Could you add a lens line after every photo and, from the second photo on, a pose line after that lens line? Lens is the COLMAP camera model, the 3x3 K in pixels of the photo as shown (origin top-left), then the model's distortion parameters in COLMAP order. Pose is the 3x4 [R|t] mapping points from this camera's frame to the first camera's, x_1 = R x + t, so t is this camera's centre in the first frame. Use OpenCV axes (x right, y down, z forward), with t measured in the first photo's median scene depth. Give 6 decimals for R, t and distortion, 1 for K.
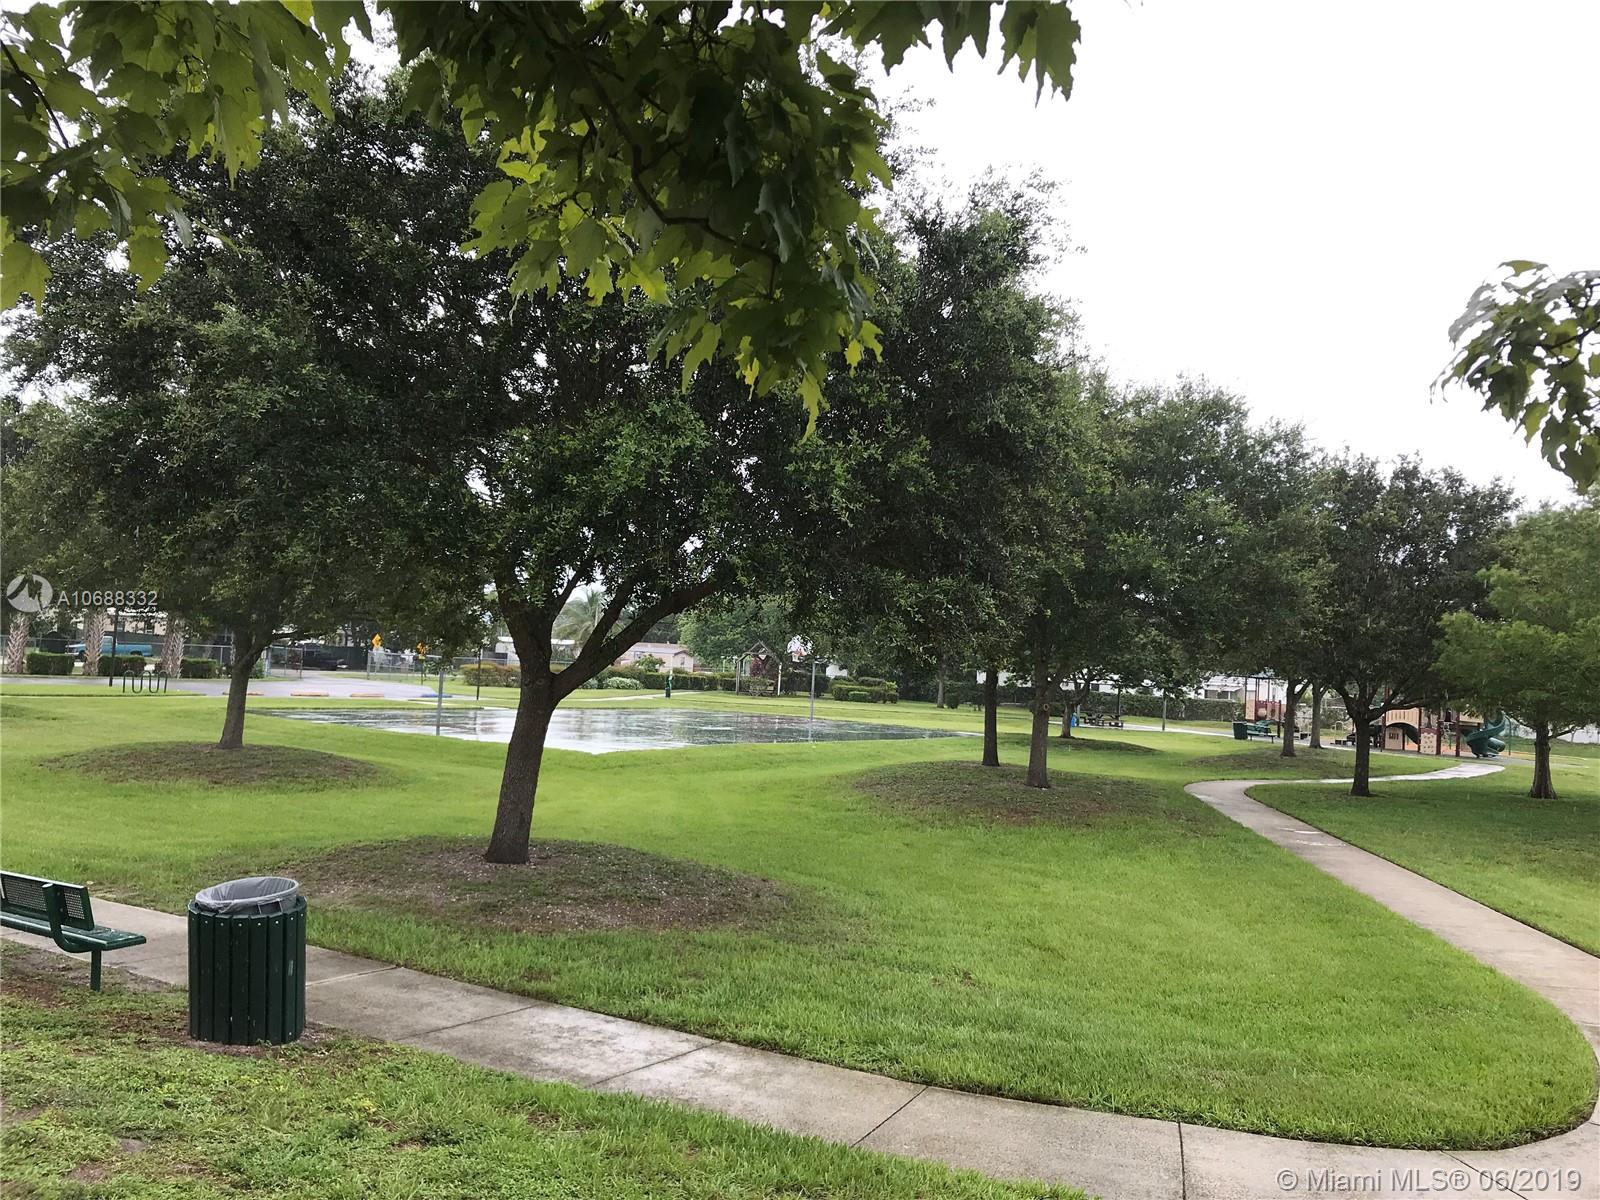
lens RADIAL K [[1314.1, 0, 800.0], [0, 1314.1, 600.0], [0, 0, 1]] dist [0.006768, 0.005486]
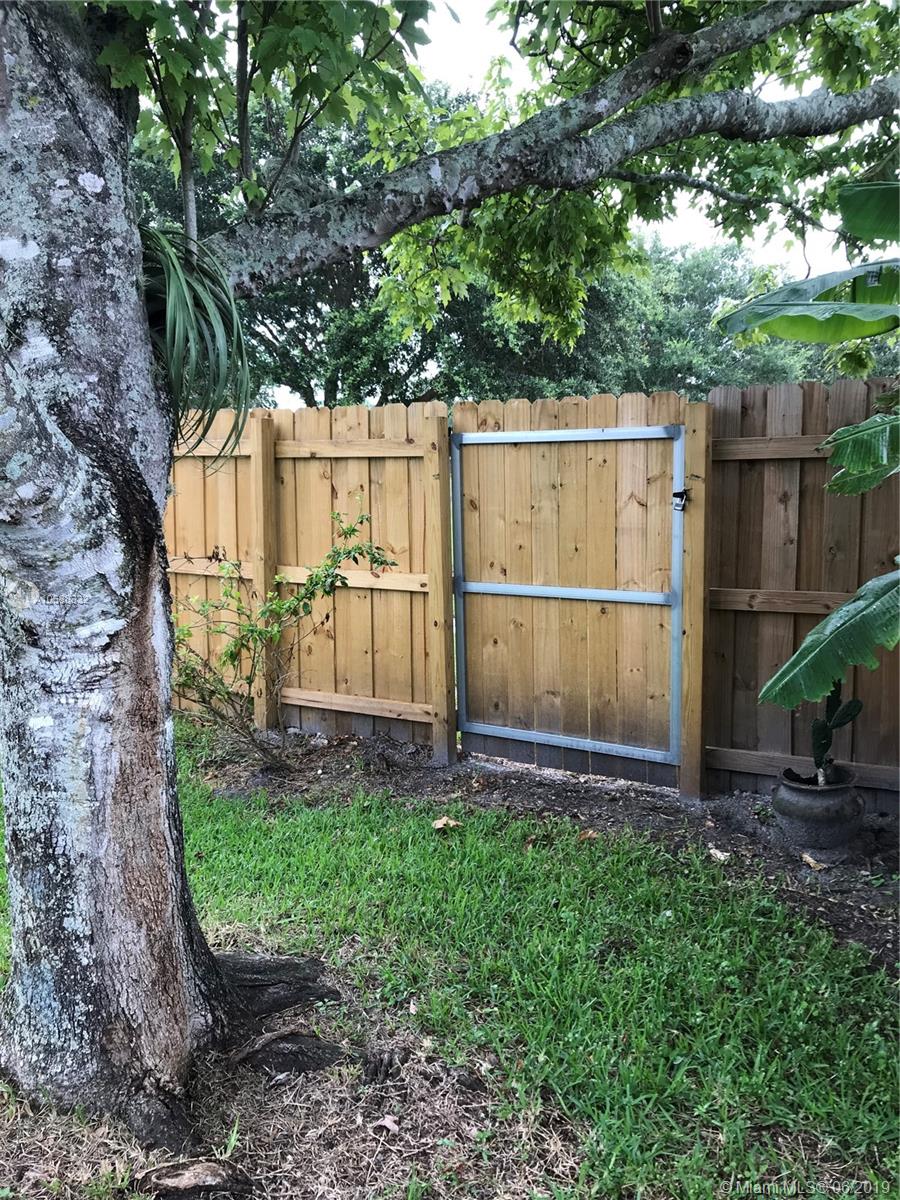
lens RADIAL K [[985.6, 0, 450.0], [0, 985.6, 600.0], [0, 0, 1]] dist [0.006768, 0.005486]
pose [[0.996574, -0.082486, -0.006045, -0.053257], [0.082120, 0.978154, 0.190977, 0.006348], [-0.009840, -0.190819, 0.981576, -0.290738]]
